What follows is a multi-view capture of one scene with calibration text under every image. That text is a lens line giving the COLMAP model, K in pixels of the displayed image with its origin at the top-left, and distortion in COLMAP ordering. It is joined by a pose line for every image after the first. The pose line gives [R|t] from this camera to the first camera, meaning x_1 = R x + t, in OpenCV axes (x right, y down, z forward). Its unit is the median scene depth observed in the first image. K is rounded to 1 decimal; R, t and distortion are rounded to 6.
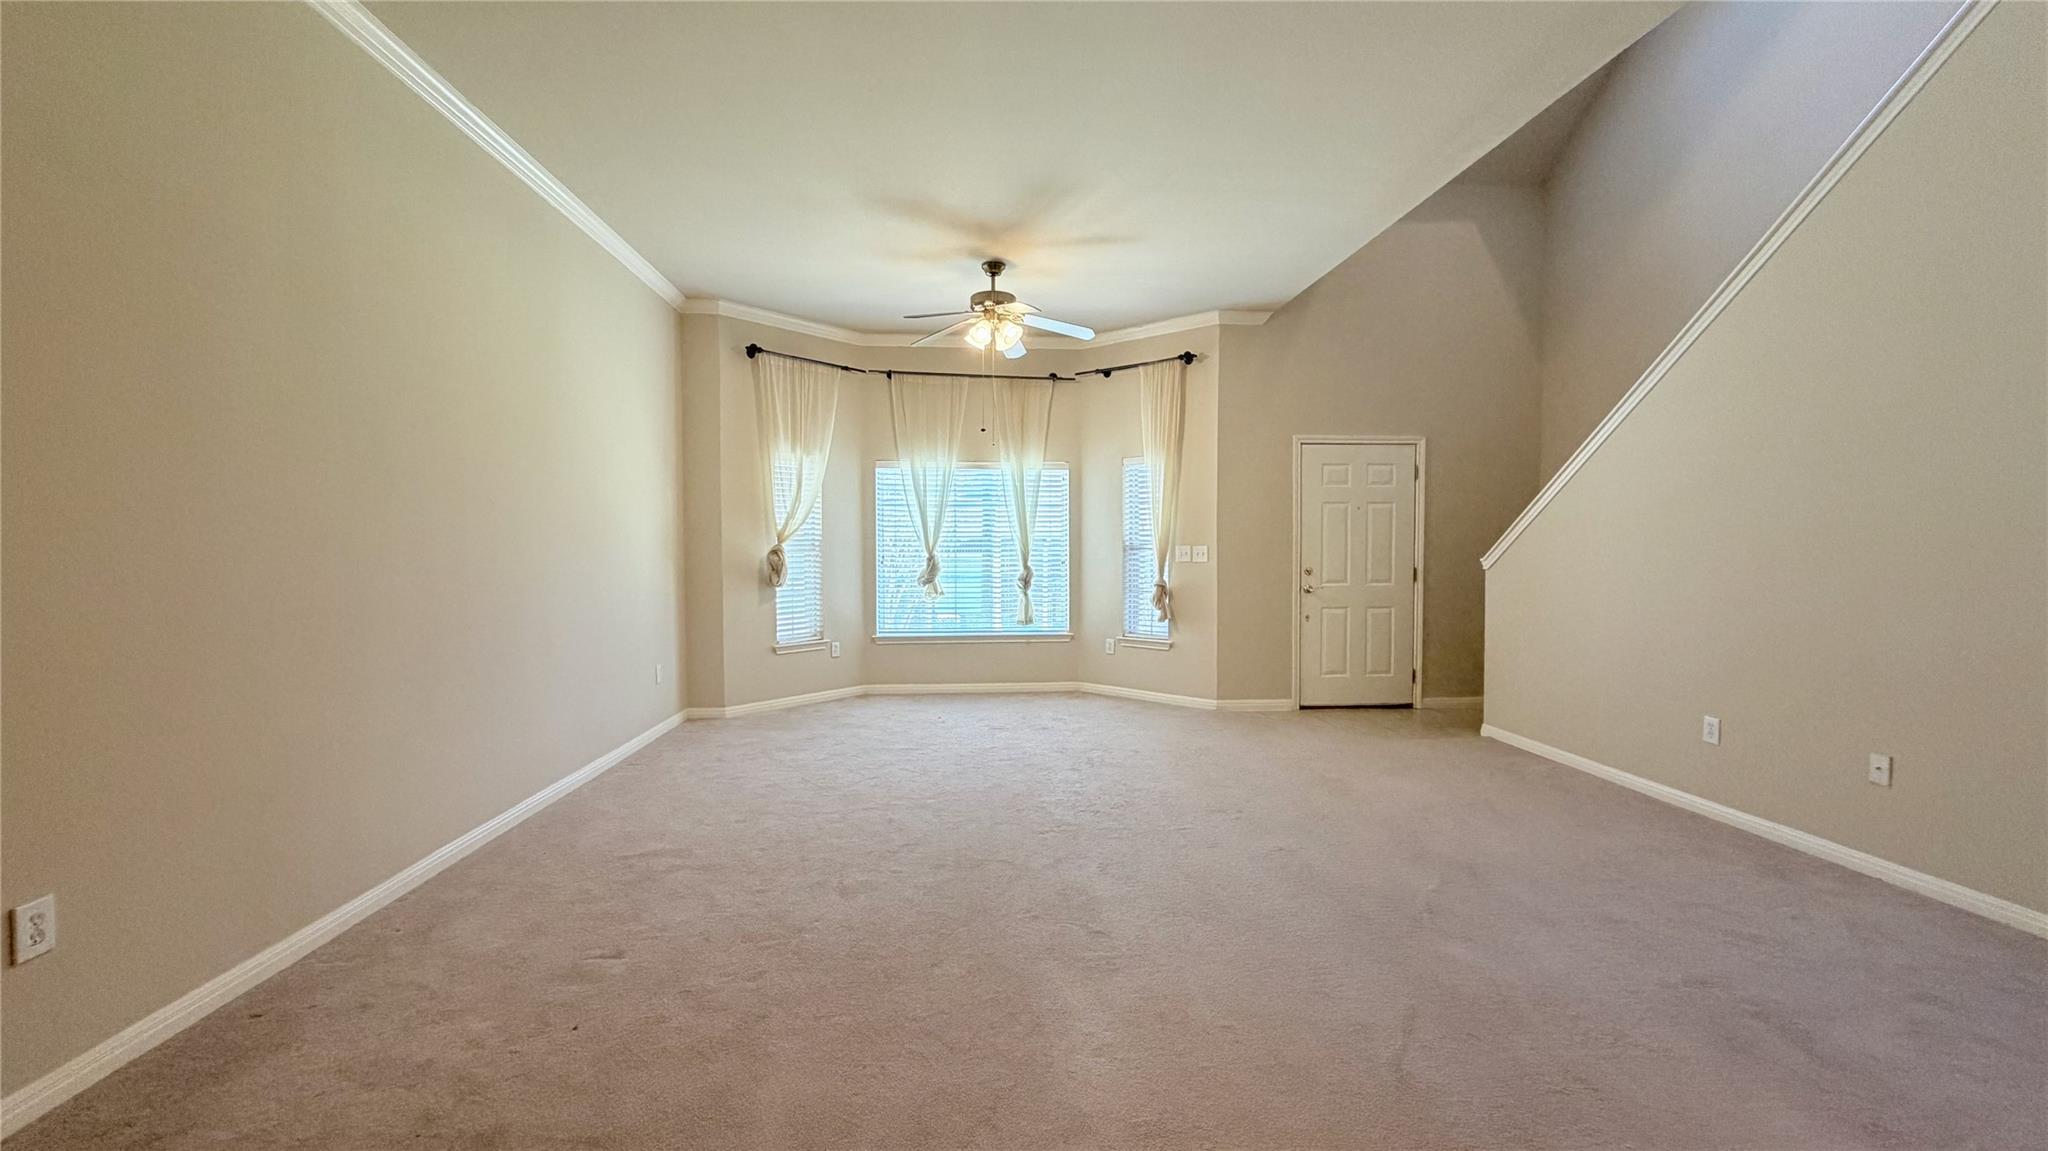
lens RADIAL K [[817.1, 0, 1015.5], [0, 817.1, 572.0], [0, 0, 1]] dist [-0.002436, 0.000027]
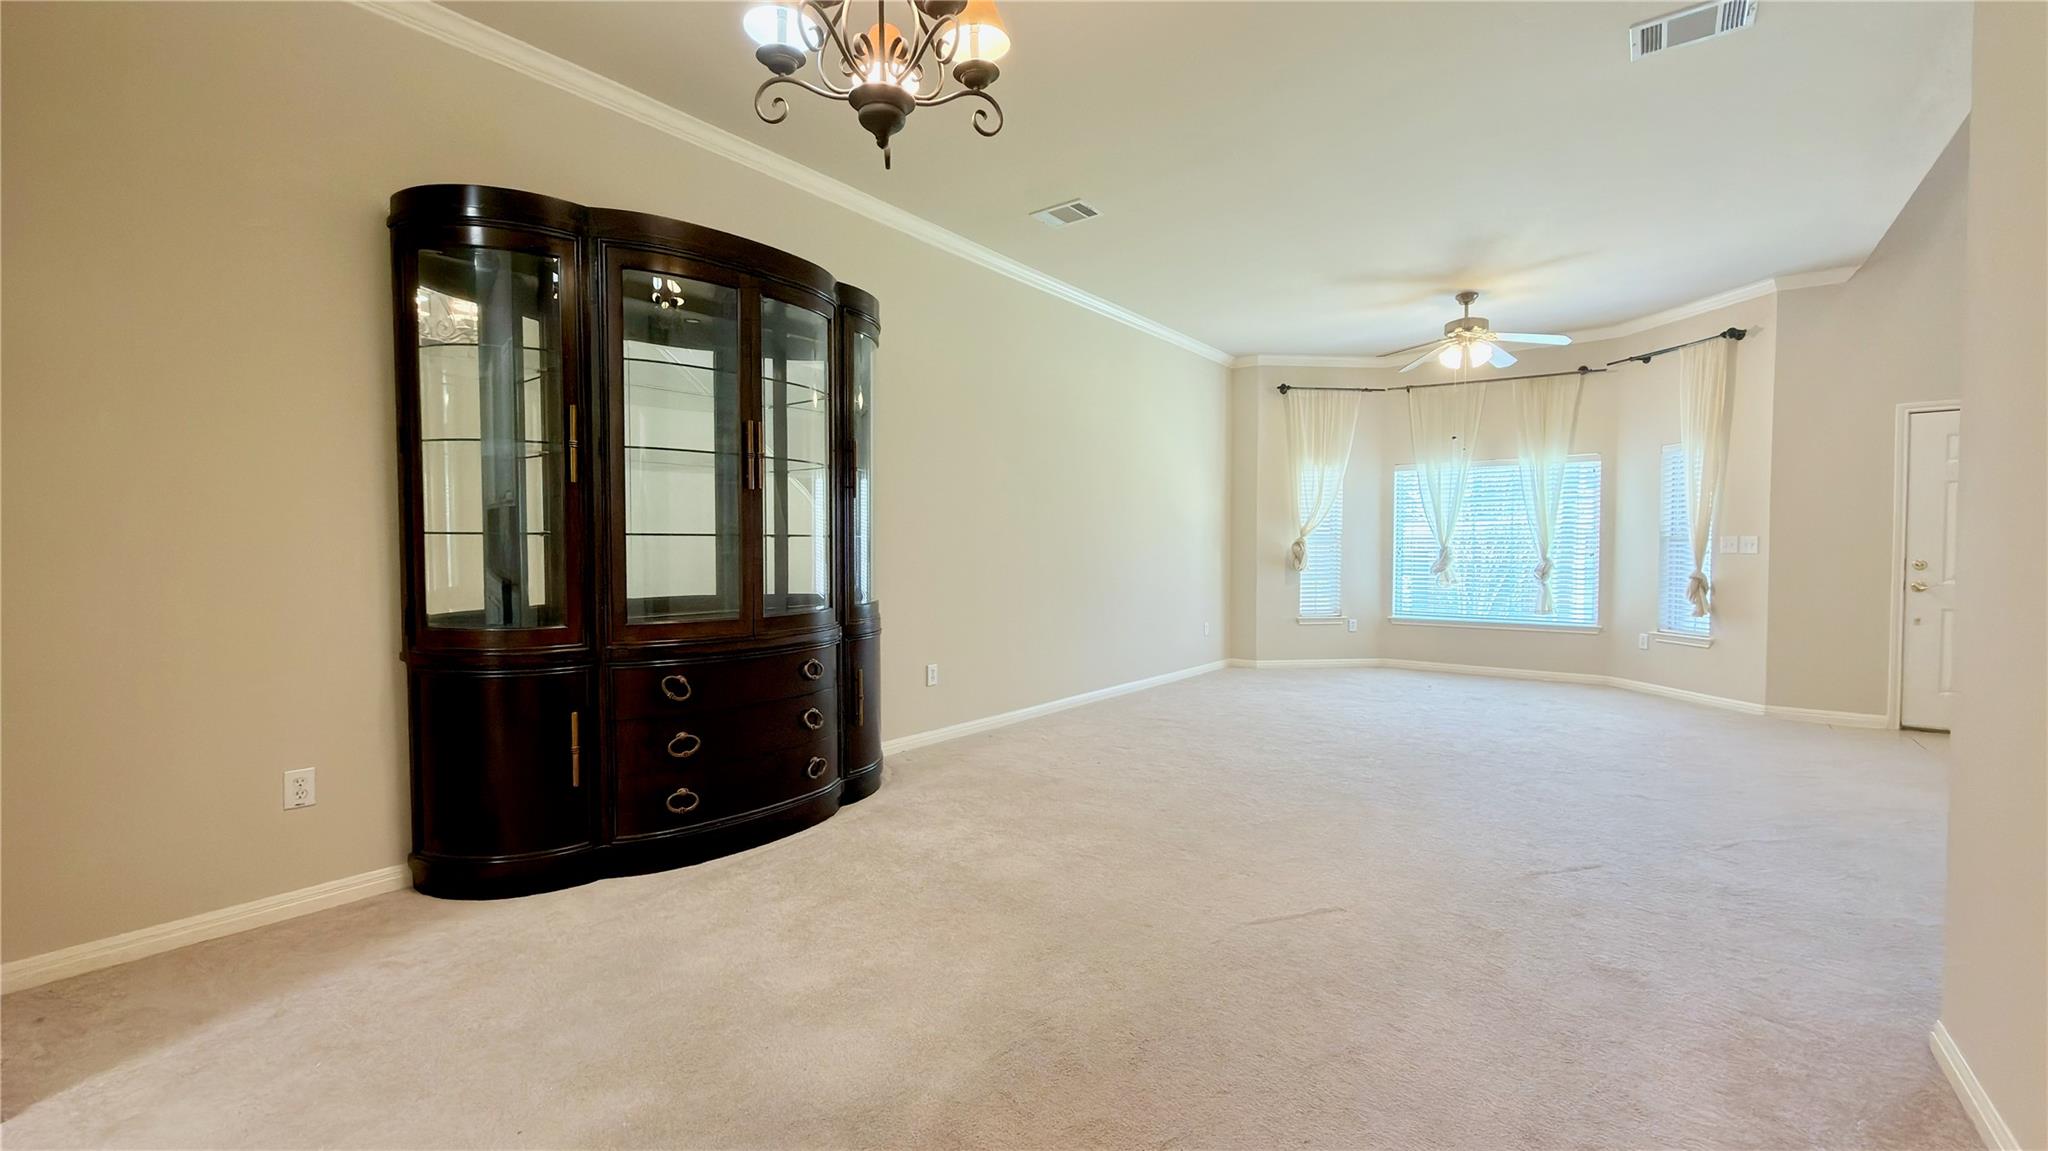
lens RADIAL K [[817.1, 0, 1015.5], [0, 817.1, 572.0], [0, 0, 1]] dist [-0.002436, 0.000027]
pose [[0.737454, 0.020424, -0.675088, 0.236719], [-0.019668, 0.999768, 0.008762, 0.016696], [0.675110, 0.006816, 0.737685, -0.234107]]
